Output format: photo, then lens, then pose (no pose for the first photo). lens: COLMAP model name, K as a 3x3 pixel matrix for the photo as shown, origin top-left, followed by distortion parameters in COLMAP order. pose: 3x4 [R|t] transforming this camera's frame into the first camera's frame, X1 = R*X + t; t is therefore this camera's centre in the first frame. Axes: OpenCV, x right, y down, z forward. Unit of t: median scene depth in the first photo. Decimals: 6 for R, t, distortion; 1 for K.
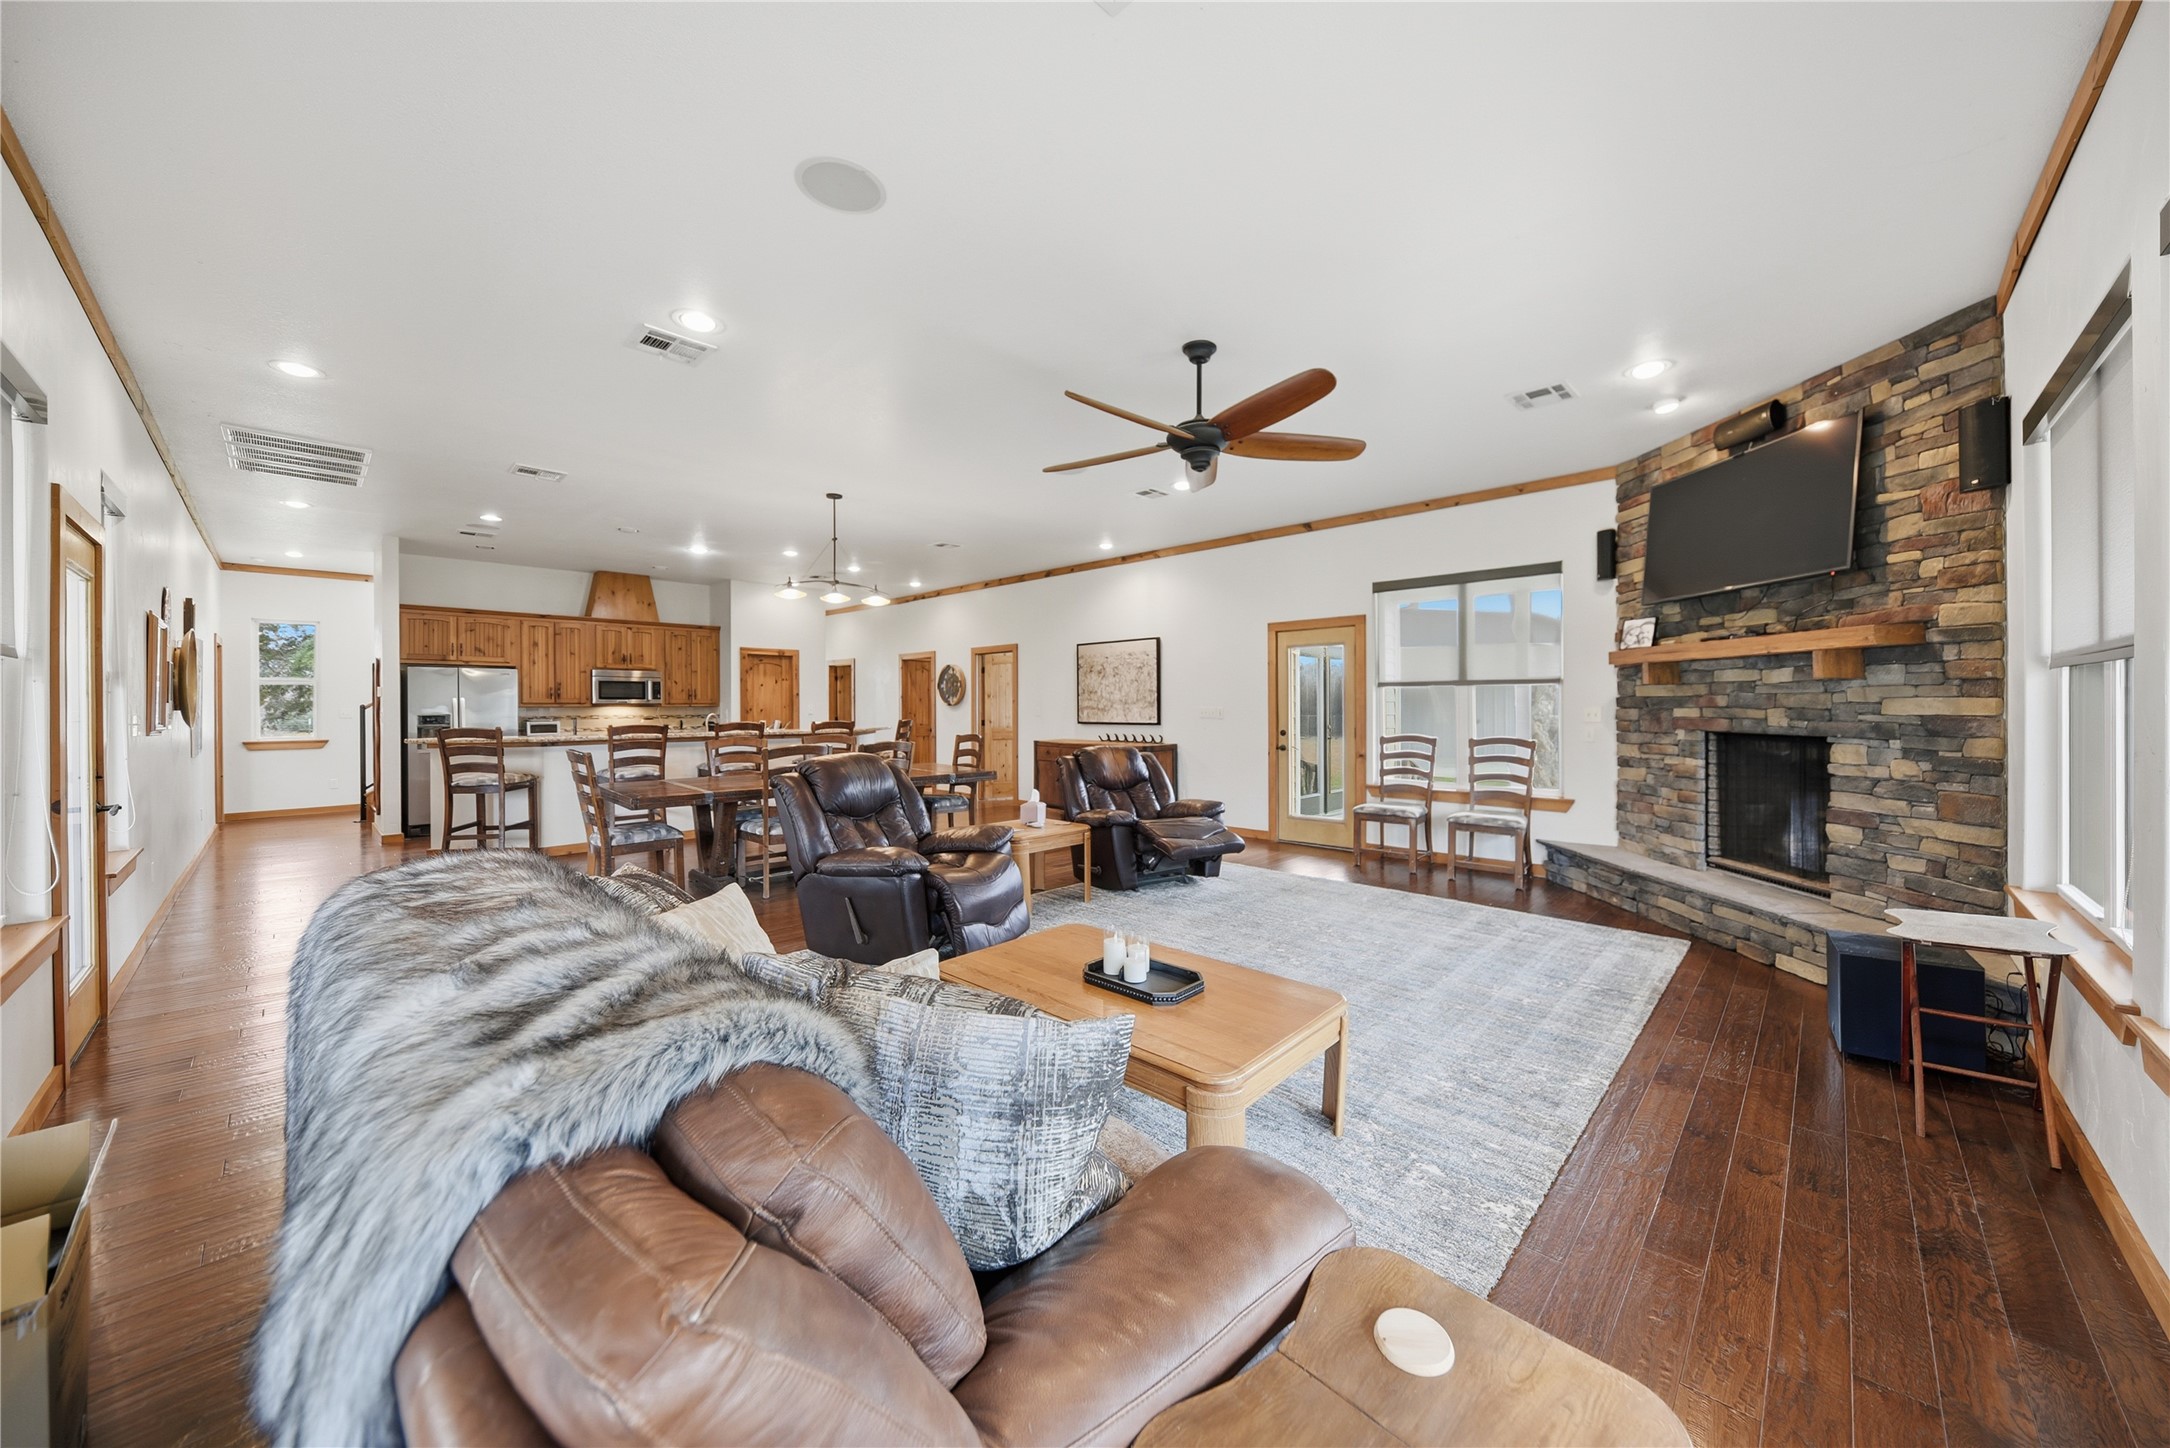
lens RADIAL K [[767.7, 0, 1083.1], [0, 767.7, 710.5], [0, 0, 1]] dist [0.003370, 0.000126]
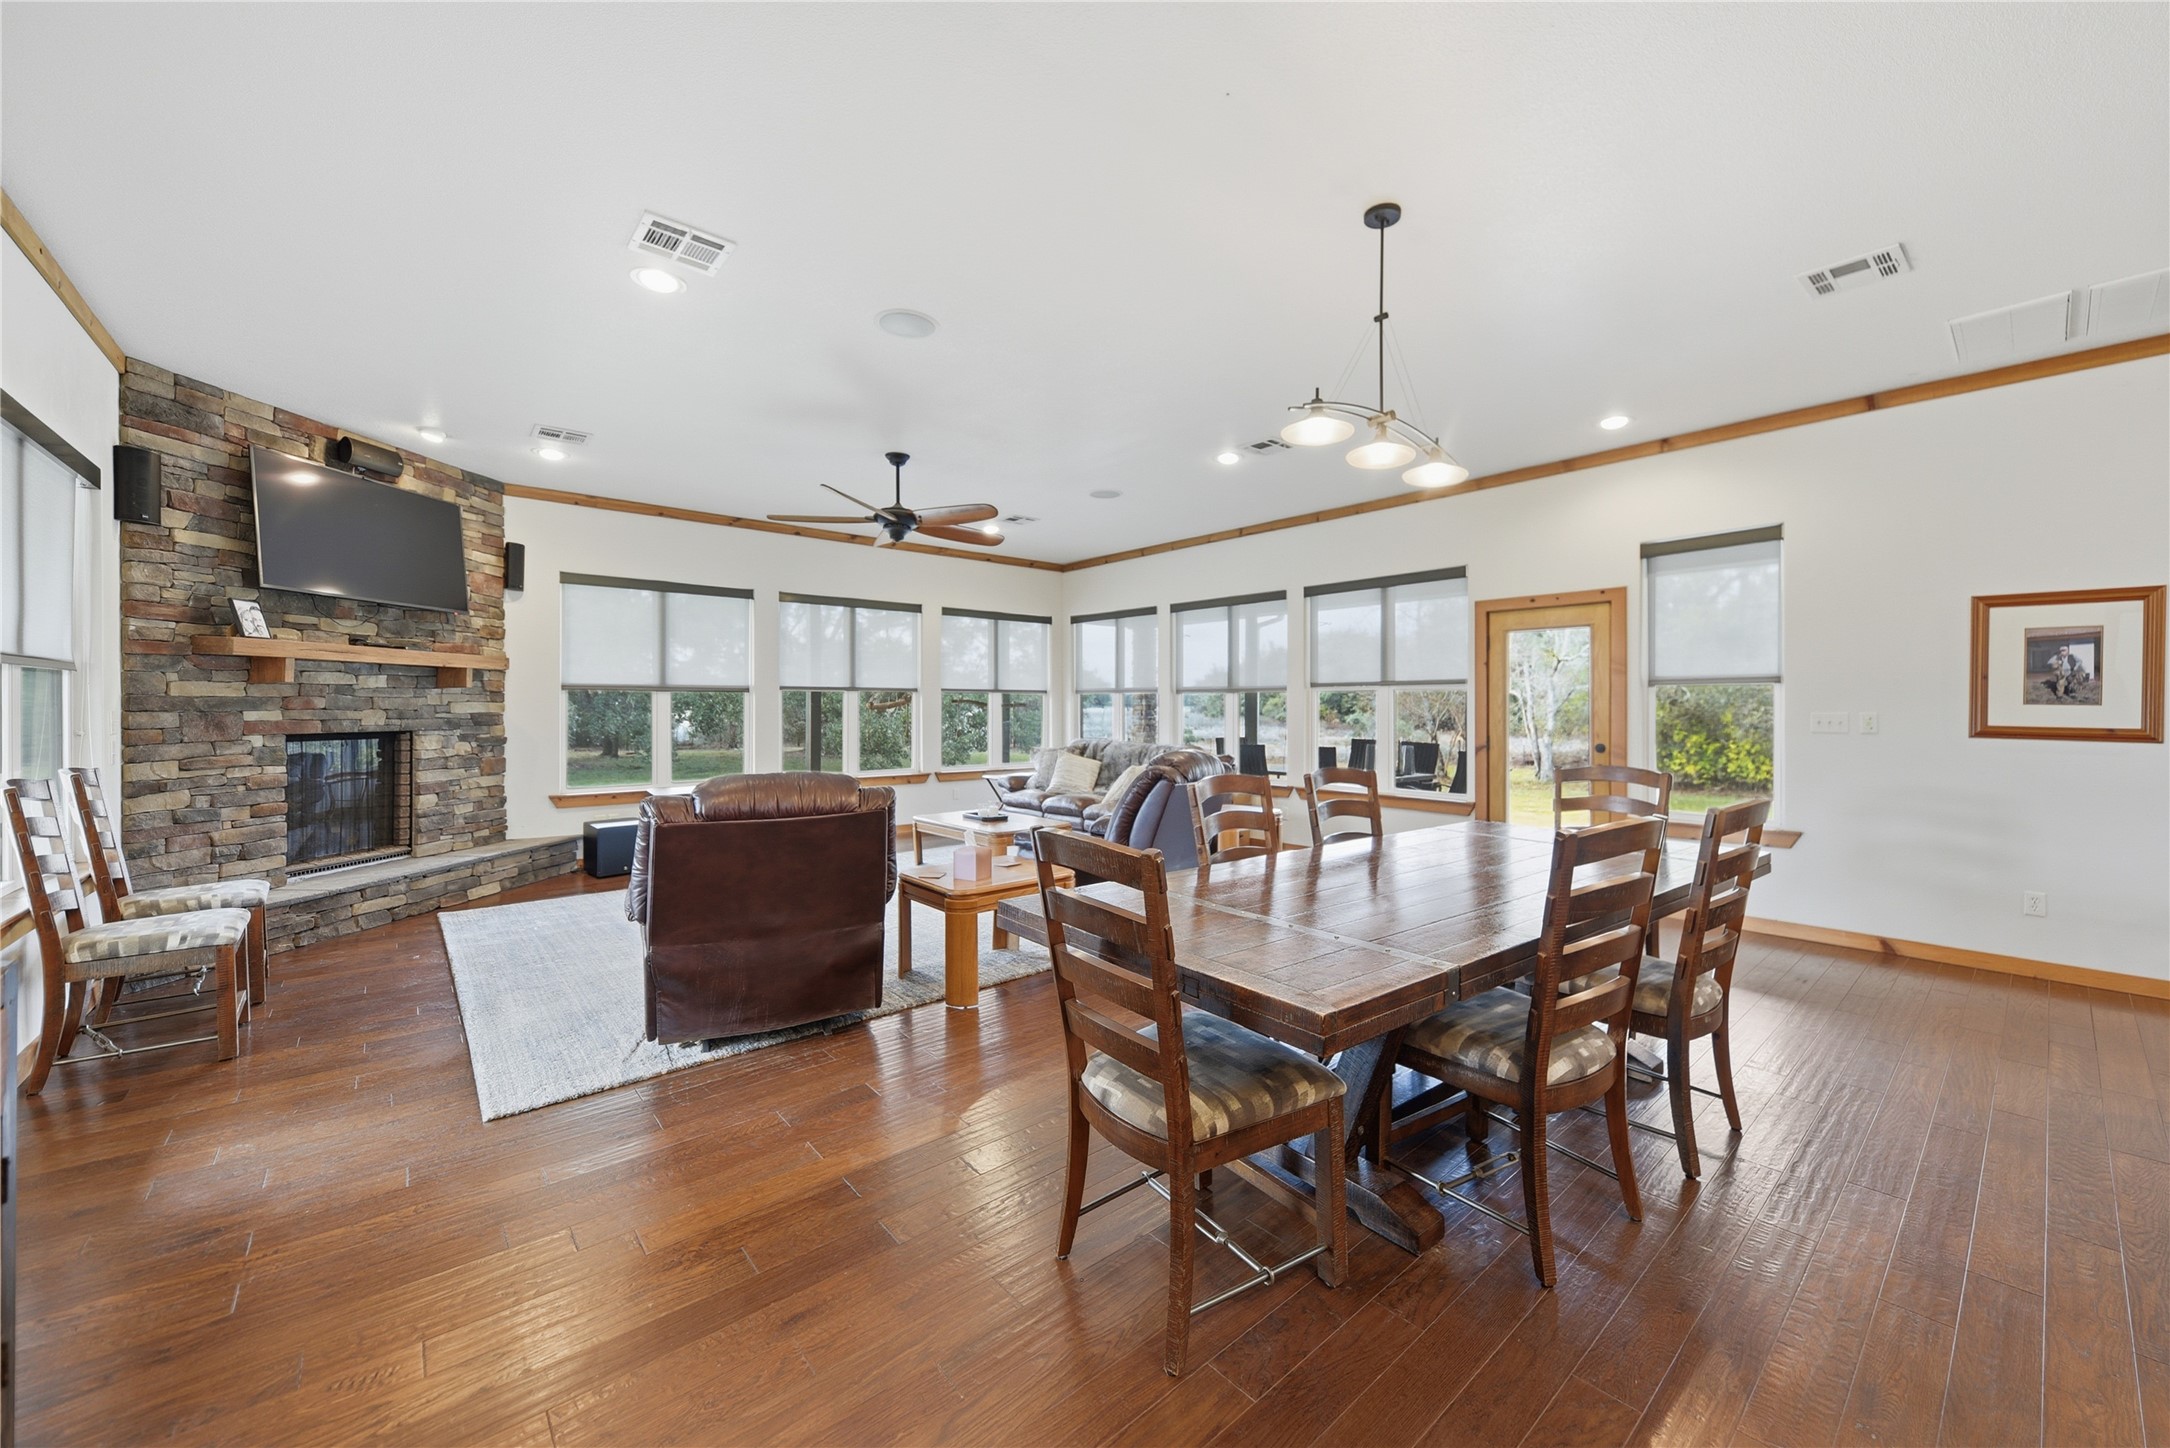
lens RADIAL K [[824.1, 0, 1089.8], [0, 824.1, 708.7], [0, 0, 1]] dist [0.000838, 0.000058]
pose [[-0.995329, 0.001218, 0.096535, -0.268460], [0.002389, 0.999925, 0.012012, -0.015101], [-0.096513, 0.012186, -0.995257, 1.943090]]
